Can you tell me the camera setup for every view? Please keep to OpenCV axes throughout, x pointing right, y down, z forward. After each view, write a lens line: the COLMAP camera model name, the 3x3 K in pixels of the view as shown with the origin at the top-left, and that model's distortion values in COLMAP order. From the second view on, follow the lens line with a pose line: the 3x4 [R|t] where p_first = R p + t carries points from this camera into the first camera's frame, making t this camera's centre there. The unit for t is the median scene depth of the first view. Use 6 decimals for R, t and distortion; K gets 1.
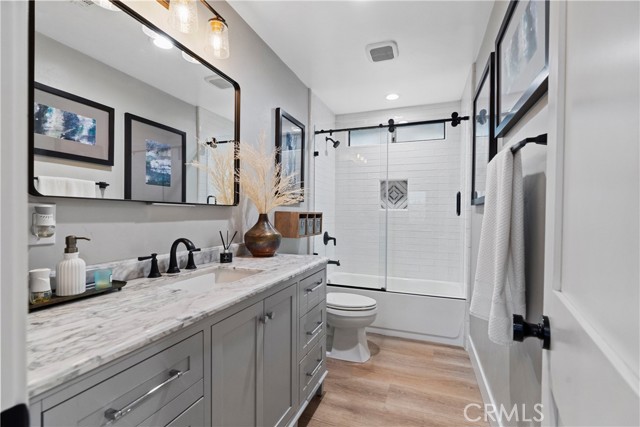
lens RADIAL K [[289.8, 0, 320.0], [0, 289.8, 213.5], [0, 0, 1]] dist [-0.013587, -0.000058]
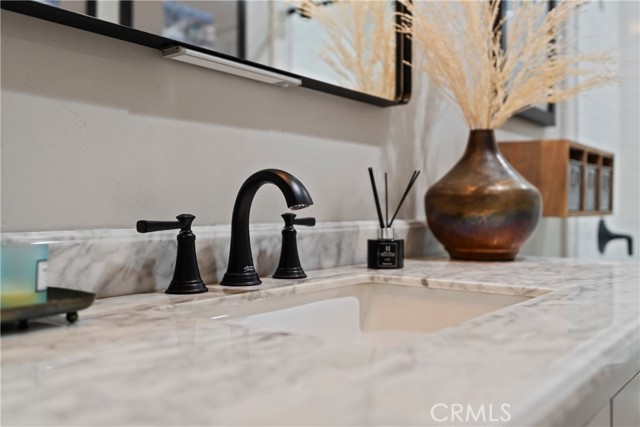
lens RADIAL K [[610.2, 0, 320.0], [0, 610.2, 213.5], [0, 0, 1]] dist [-0.001012, 0.000155]
pose [[0.957022, -0.003191, -0.289999, -0.200460], [0.005468, 0.999960, 0.007042, 0.104390], [0.289965, -0.008325, 0.957001, 0.338051]]
